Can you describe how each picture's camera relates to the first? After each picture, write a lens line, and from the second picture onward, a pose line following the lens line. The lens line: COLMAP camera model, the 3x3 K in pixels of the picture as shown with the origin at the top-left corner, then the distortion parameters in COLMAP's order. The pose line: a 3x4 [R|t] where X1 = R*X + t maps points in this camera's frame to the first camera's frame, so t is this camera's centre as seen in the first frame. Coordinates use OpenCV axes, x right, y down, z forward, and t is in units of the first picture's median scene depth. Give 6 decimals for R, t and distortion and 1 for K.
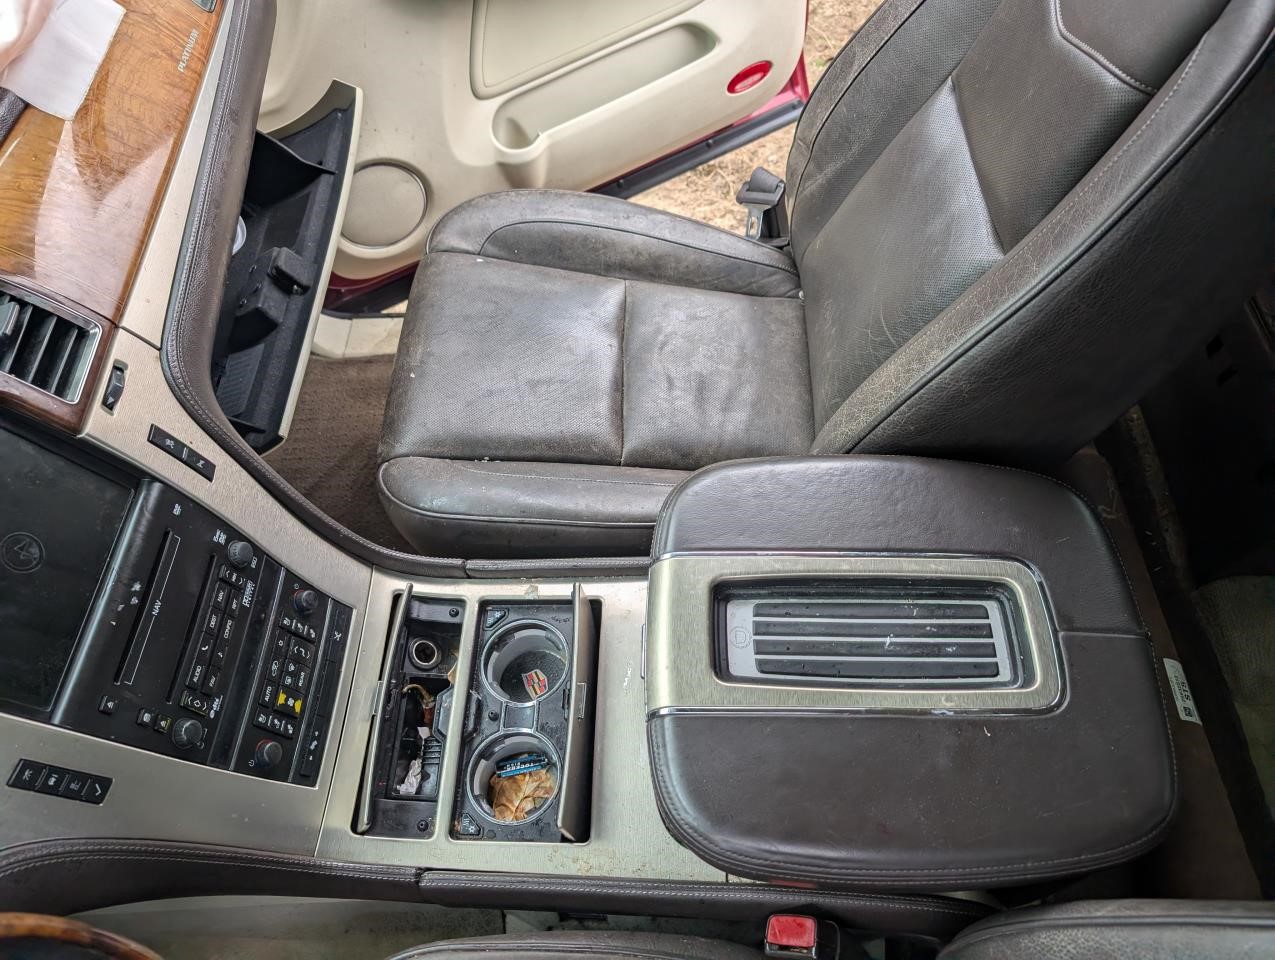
lens RADIAL K [[883.8, 0, 642.2], [0, 883.8, 478.7], [0, 0, 1]] dist [-0.006275, -0.005048]
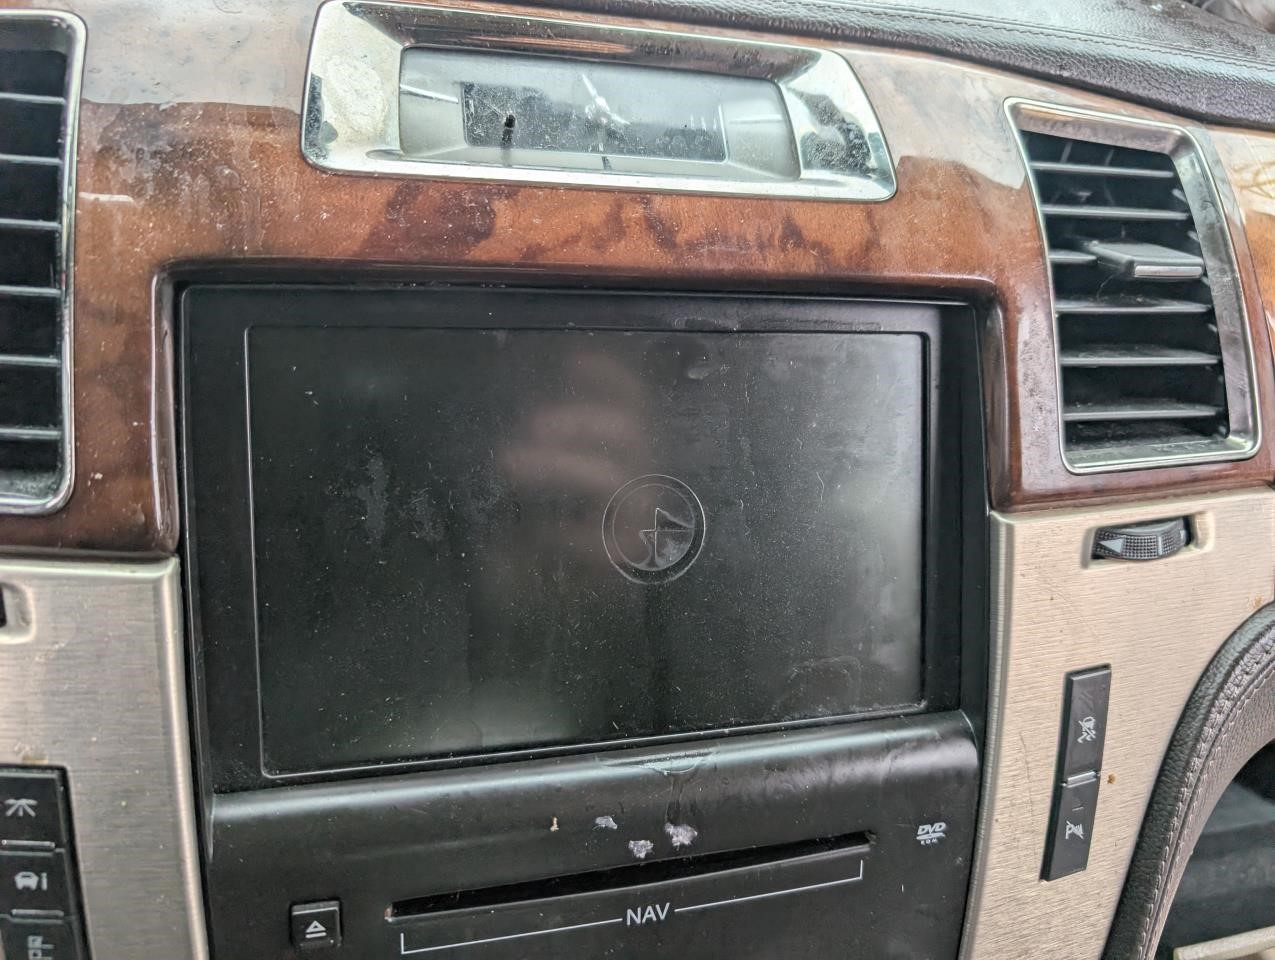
lens RADIAL K [[883.8, 0, 640.3], [0, 883.8, 482.6], [0, 0, 1]] dist [-0.006275, -0.005048]
pose [[0.241279, 0.583840, -0.775187, -0.379537], [-0.875714, 0.475226, 0.085353, 0.041646], [0.418221, 0.658249, 0.625939, 0.667347]]
